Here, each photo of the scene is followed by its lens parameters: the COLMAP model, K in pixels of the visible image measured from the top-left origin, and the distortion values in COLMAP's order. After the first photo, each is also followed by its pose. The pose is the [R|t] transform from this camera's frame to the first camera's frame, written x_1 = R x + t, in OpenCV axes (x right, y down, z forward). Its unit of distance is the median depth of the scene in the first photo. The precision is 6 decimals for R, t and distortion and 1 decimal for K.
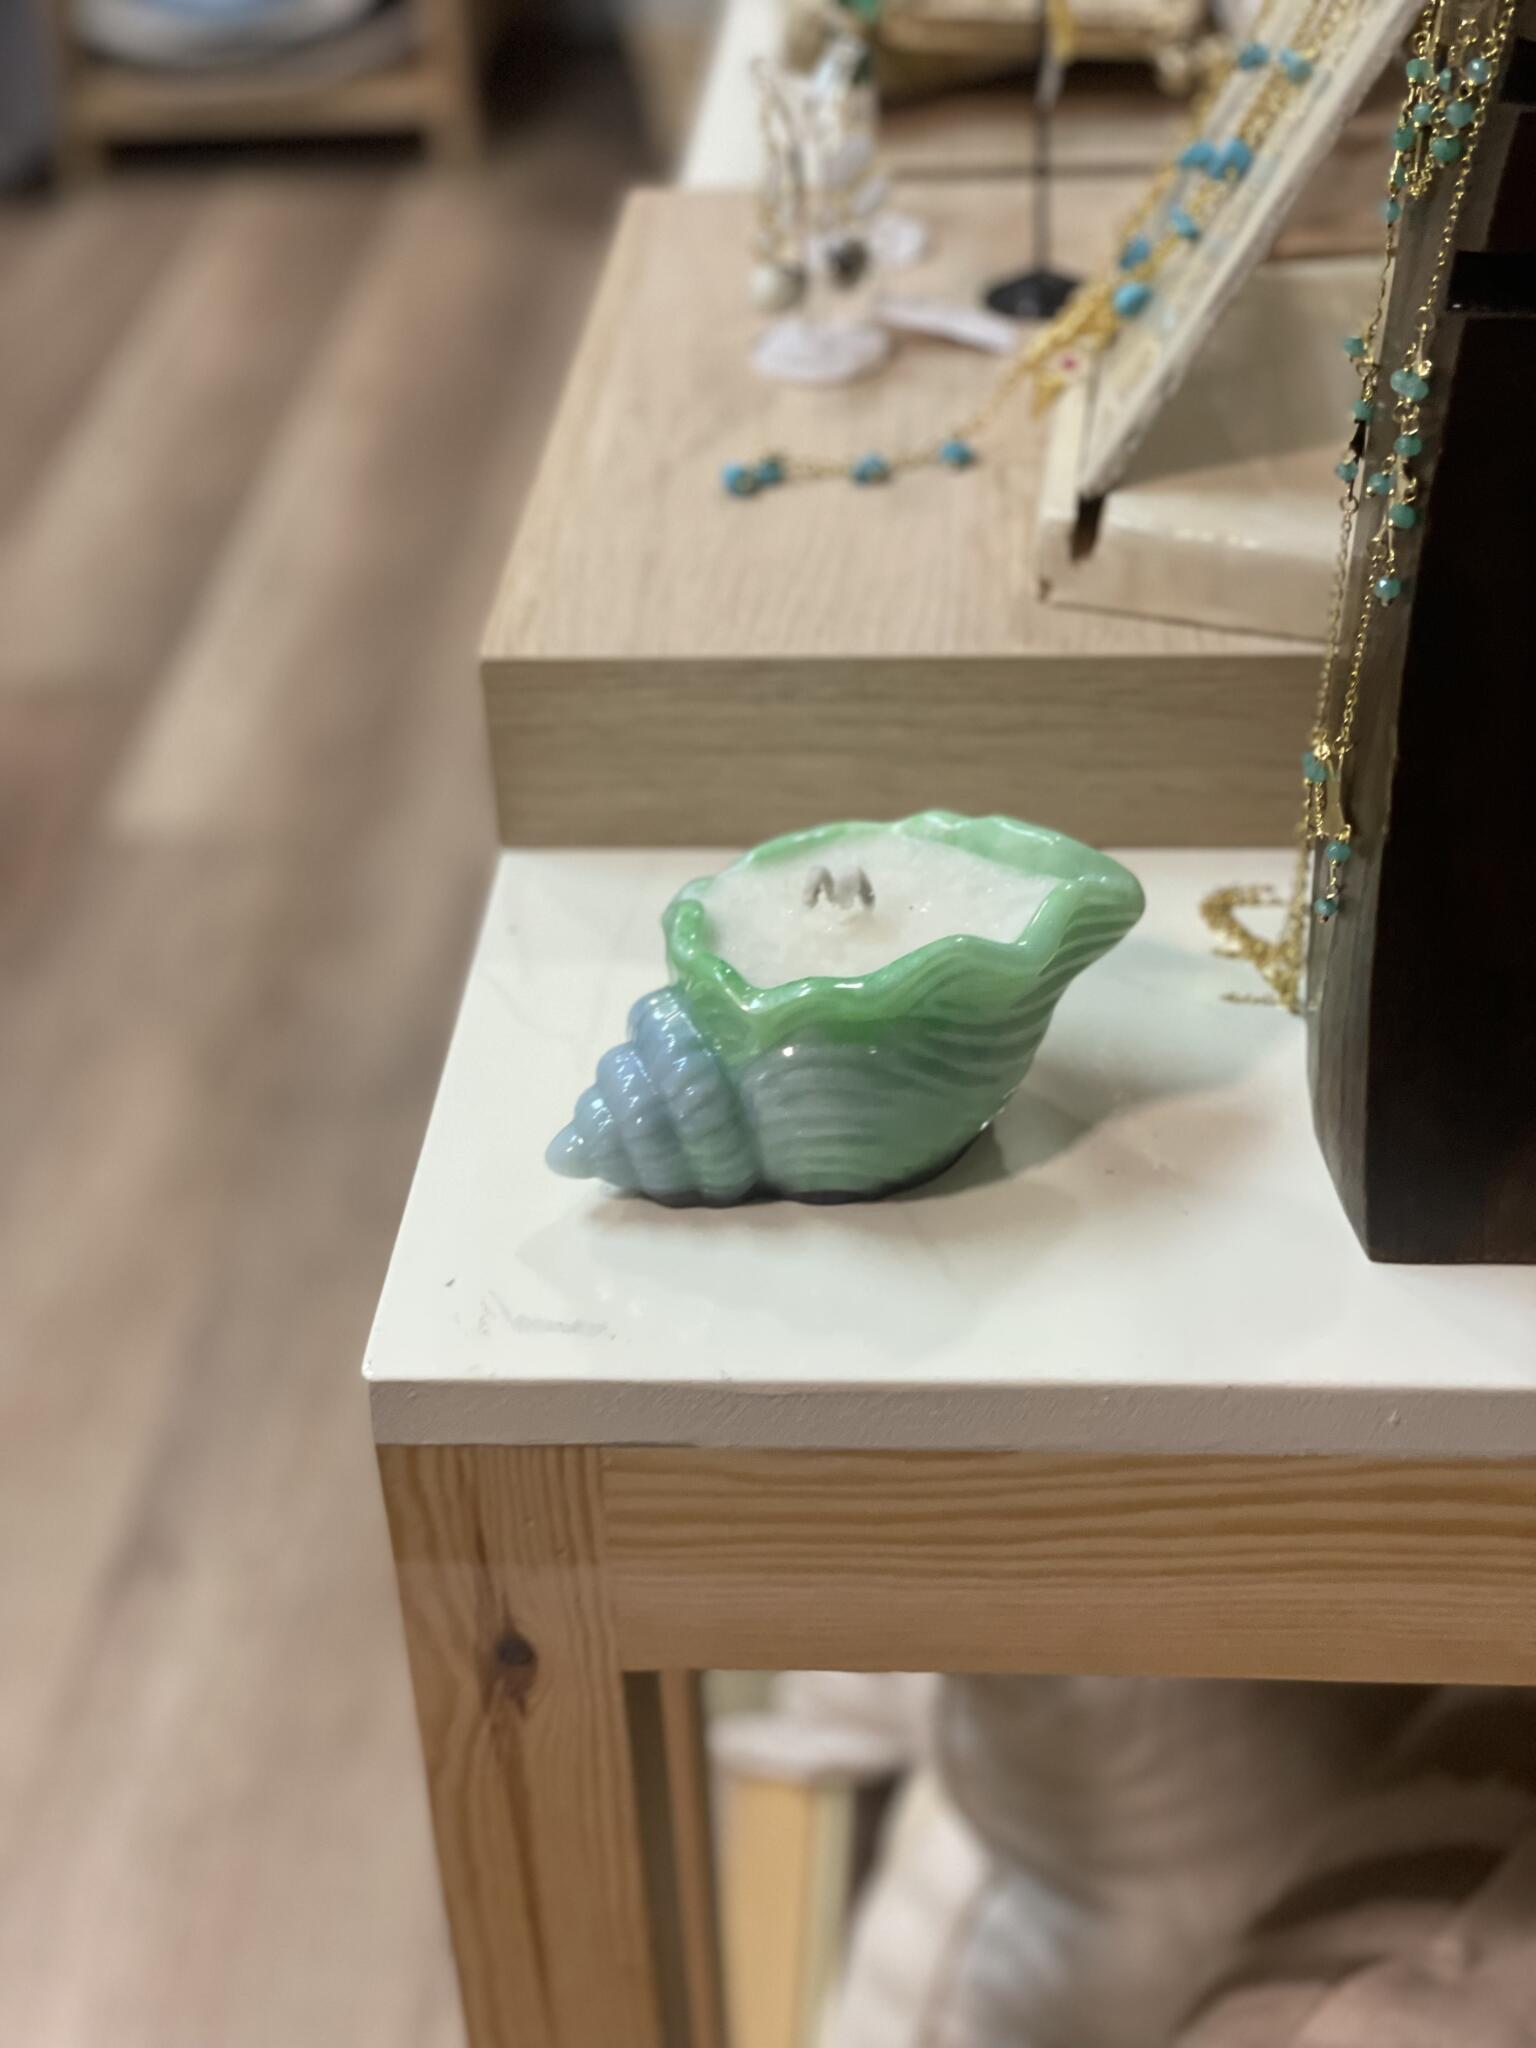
lens RADIAL K [[3176.6, 0, 756.1], [0, 3176.6, 1078.9], [0, 0, 1]] dist [0.002056, 0.000000]
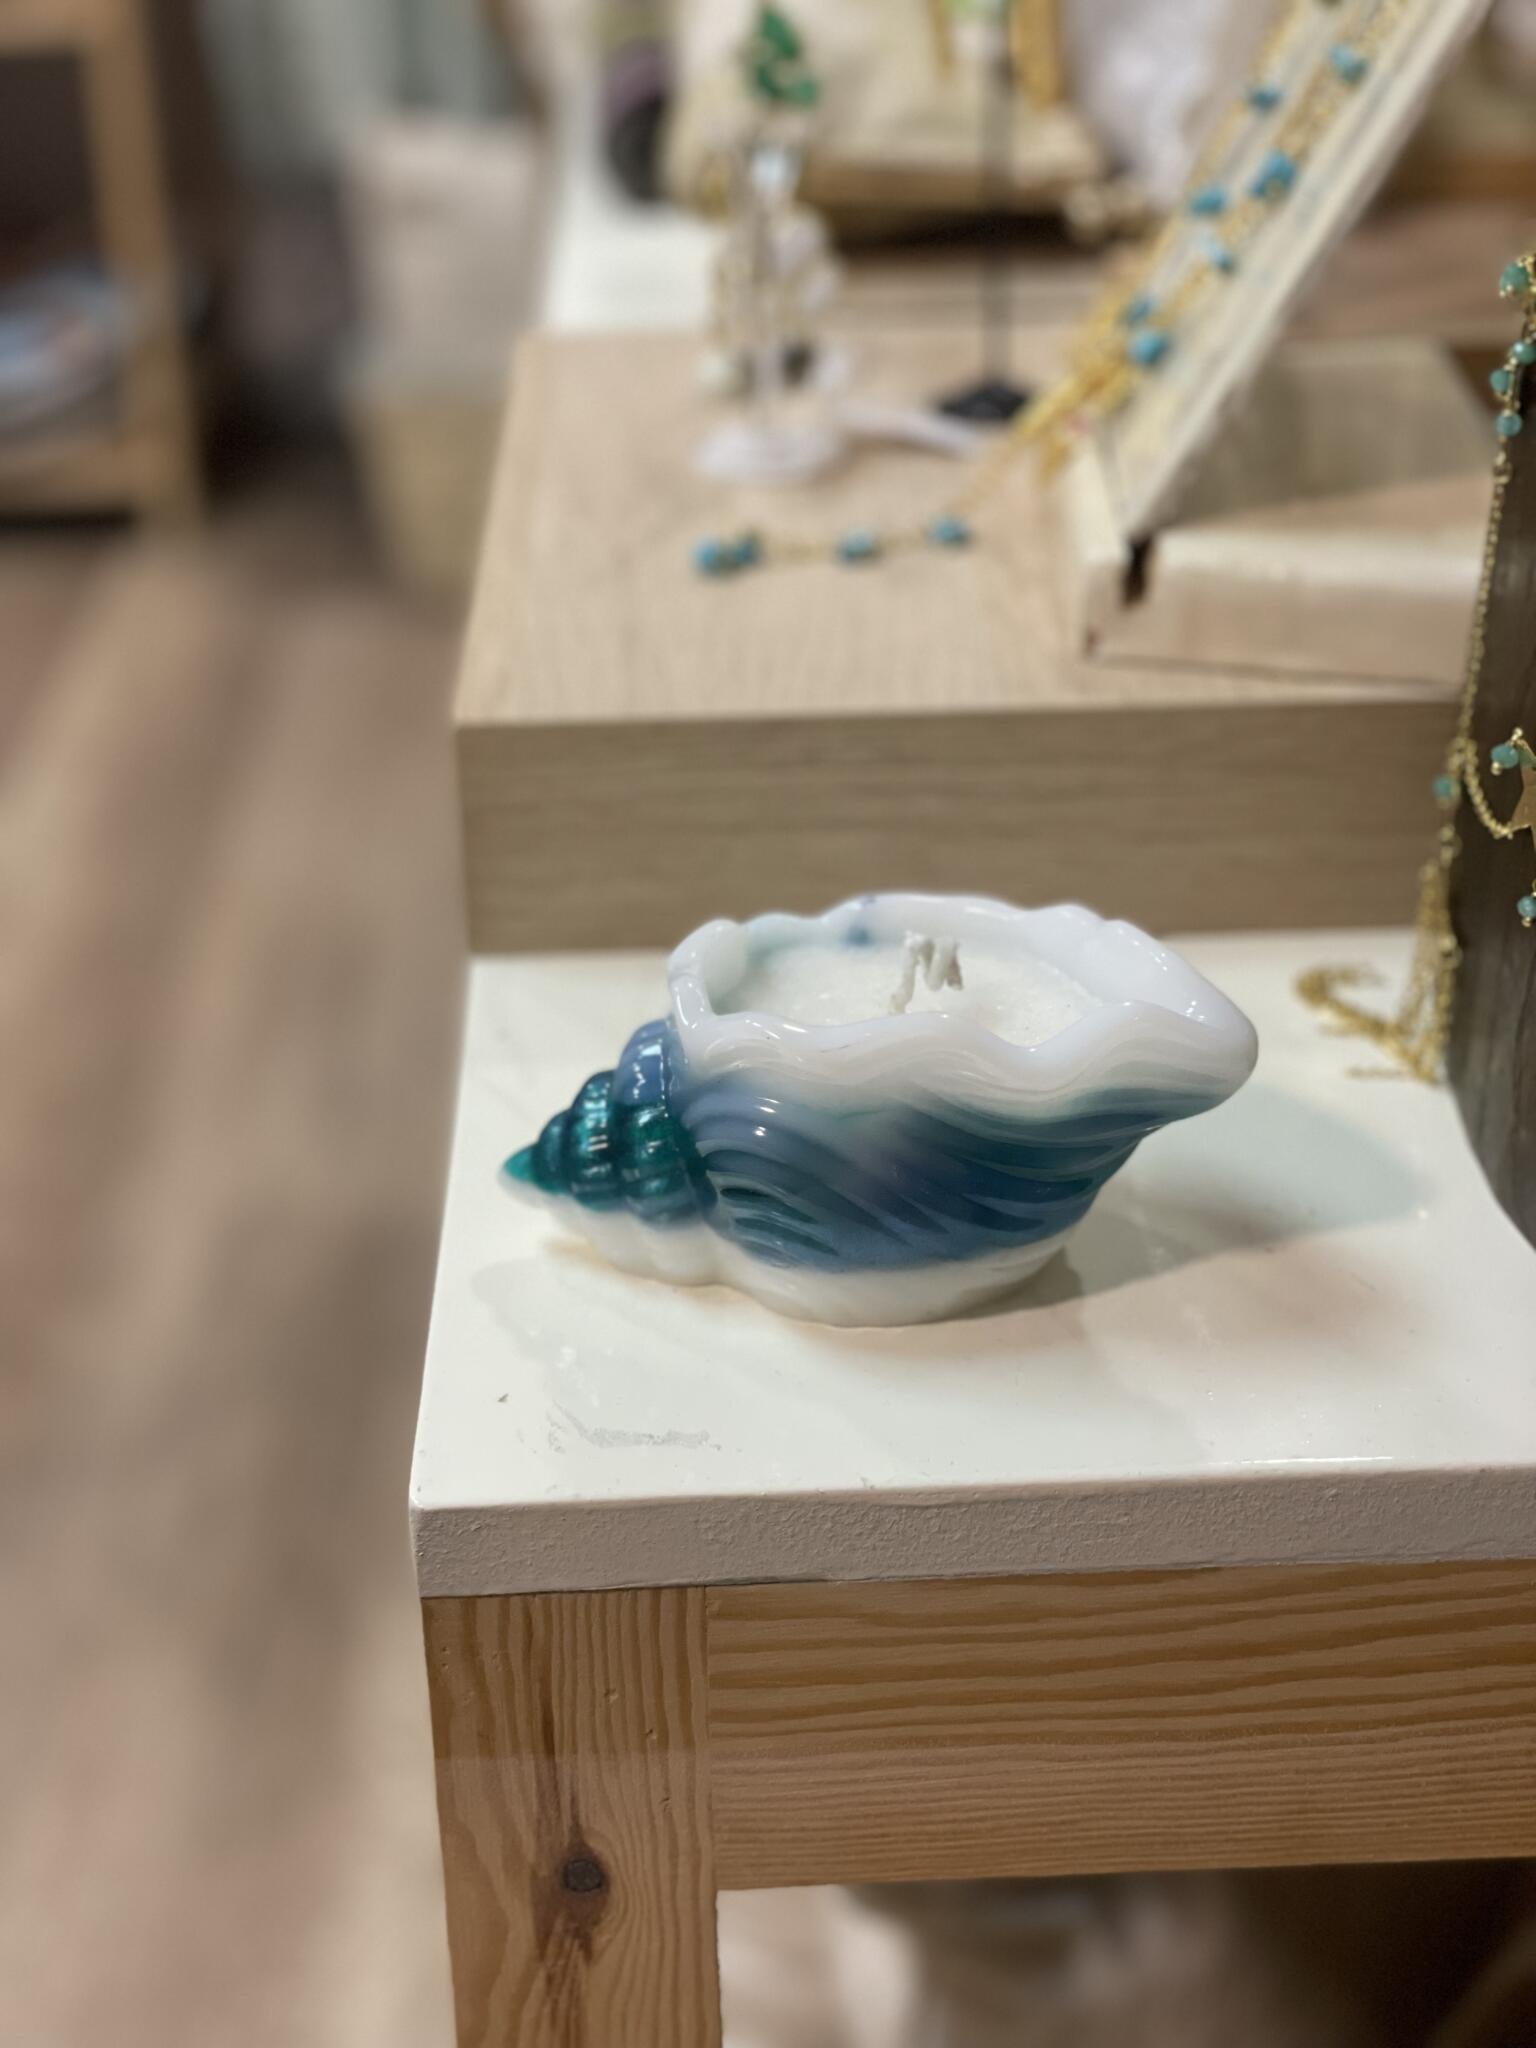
lens RADIAL K [[3176.6, 0, 761.9], [0, 3176.6, 1020.8], [0, 0, 1]] dist [0.002056, 0.000000]
pose [[0.993680, -0.022121, 0.110046, -0.112606], [0.038924, 0.987463, -0.152977, 0.091672], [-0.105282, 0.156294, 0.982083, 0.177461]]
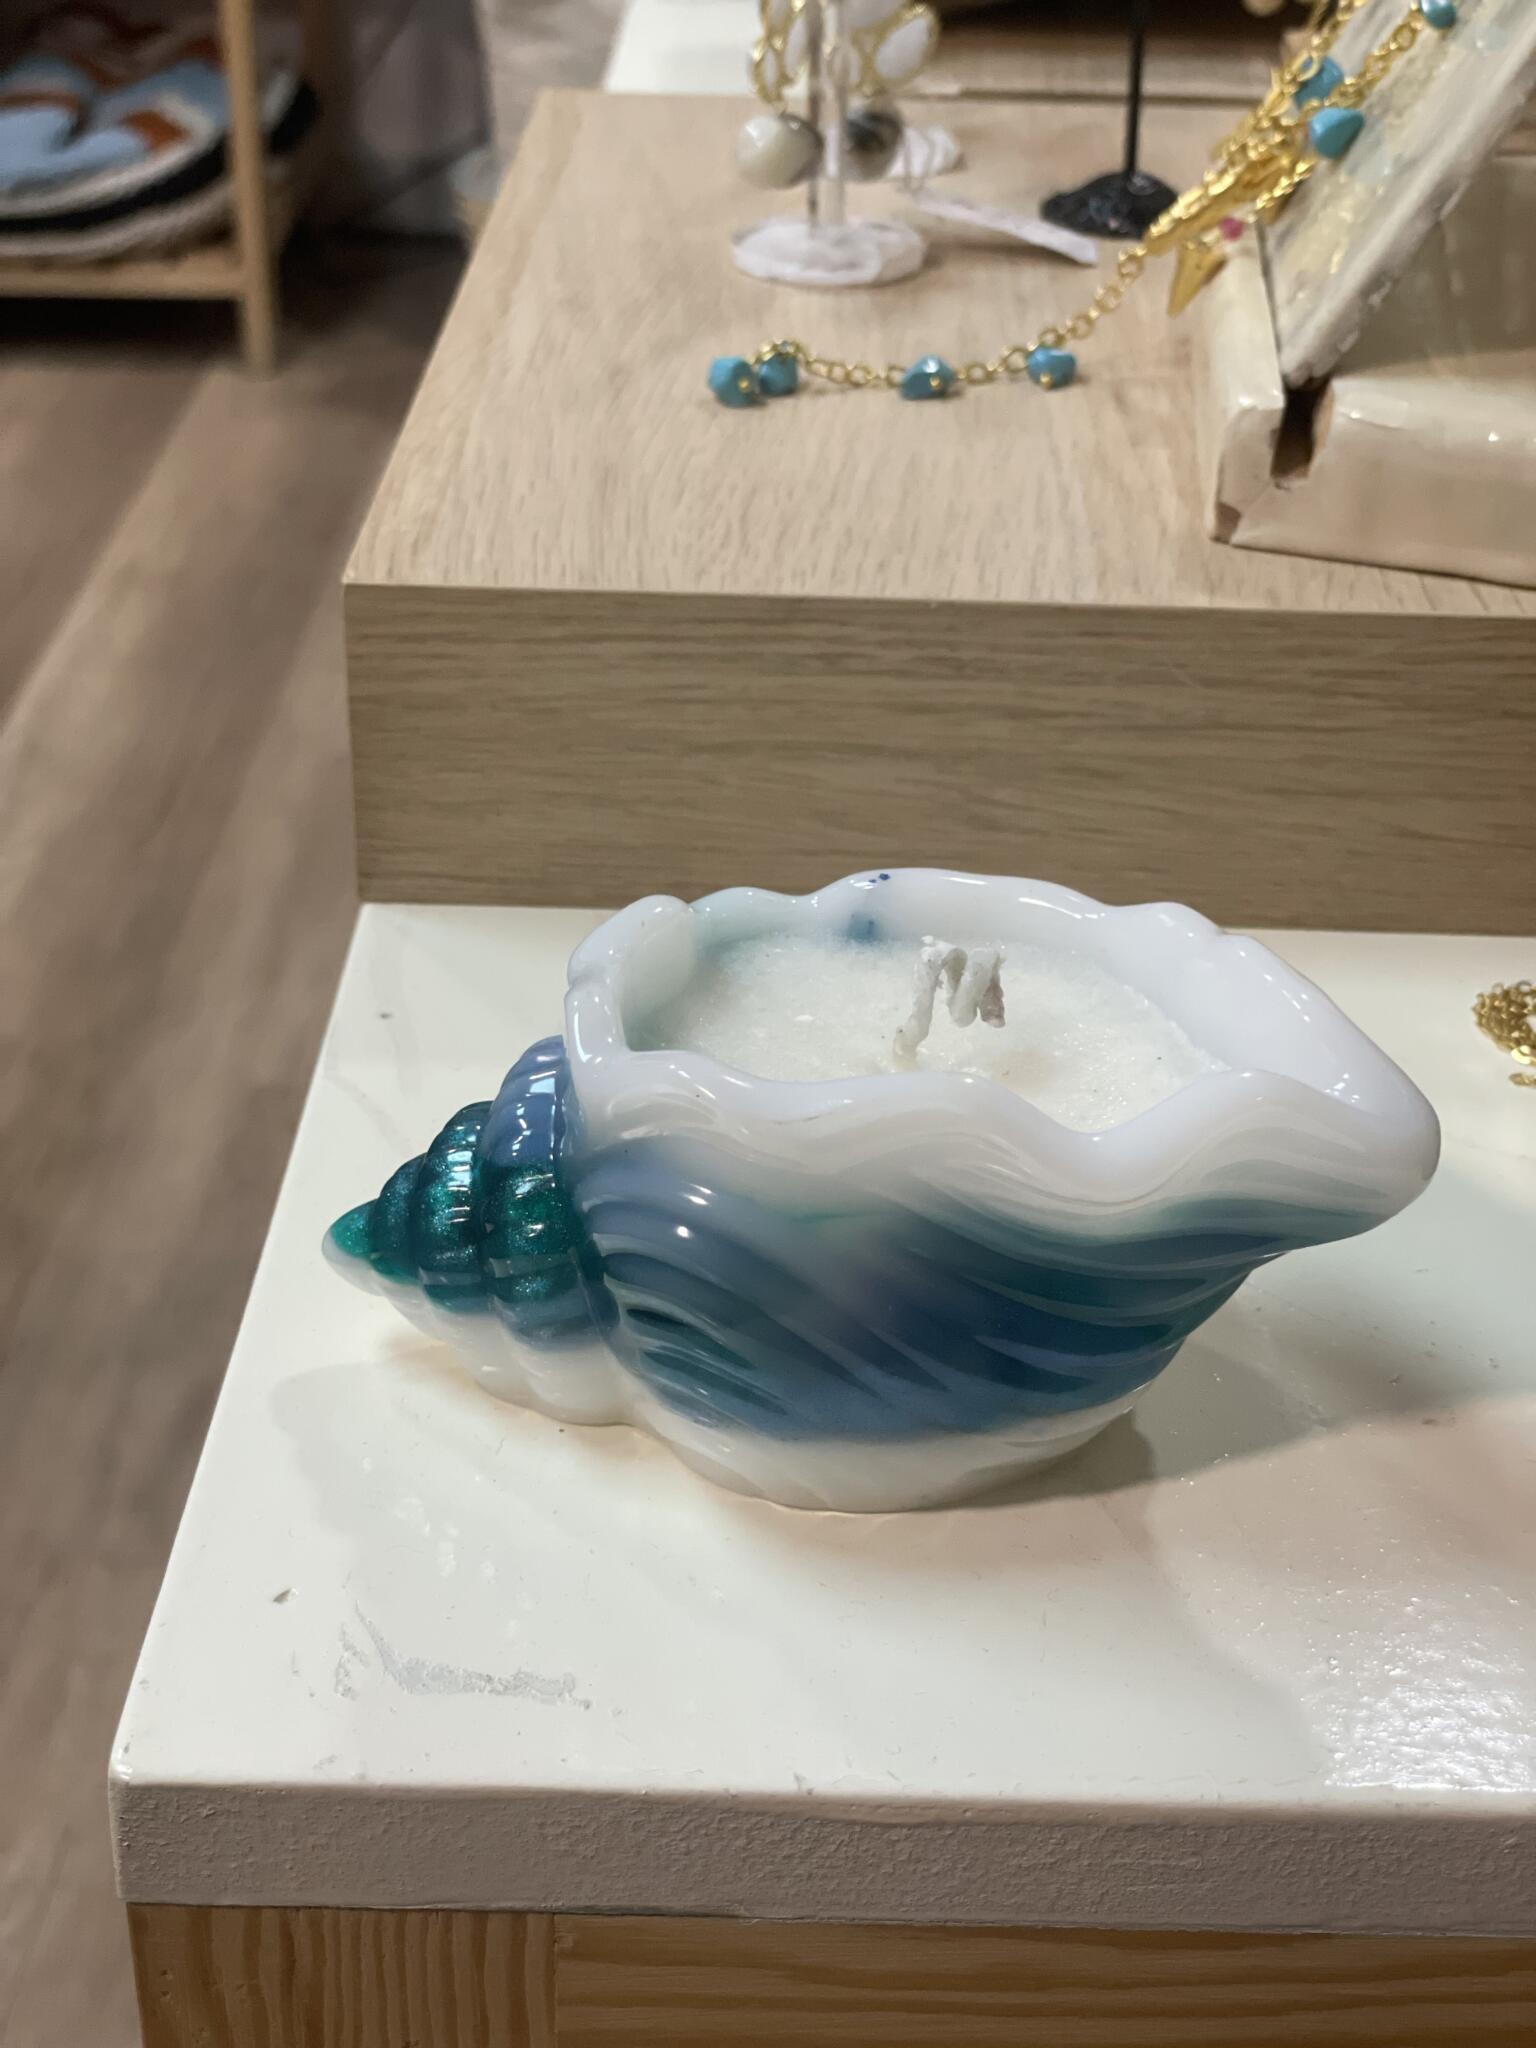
lens RADIAL K [[3176.6, 0, 777.4], [0, 3176.6, 1021.4], [0, 0, 1]] dist [0.002056, 0.000000]
pose [[0.996001, 0.034003, 0.082621, -0.057291], [-0.024976, 0.993844, -0.107933, 0.021972], [-0.085783, 0.105438, 0.990719, 0.423906]]
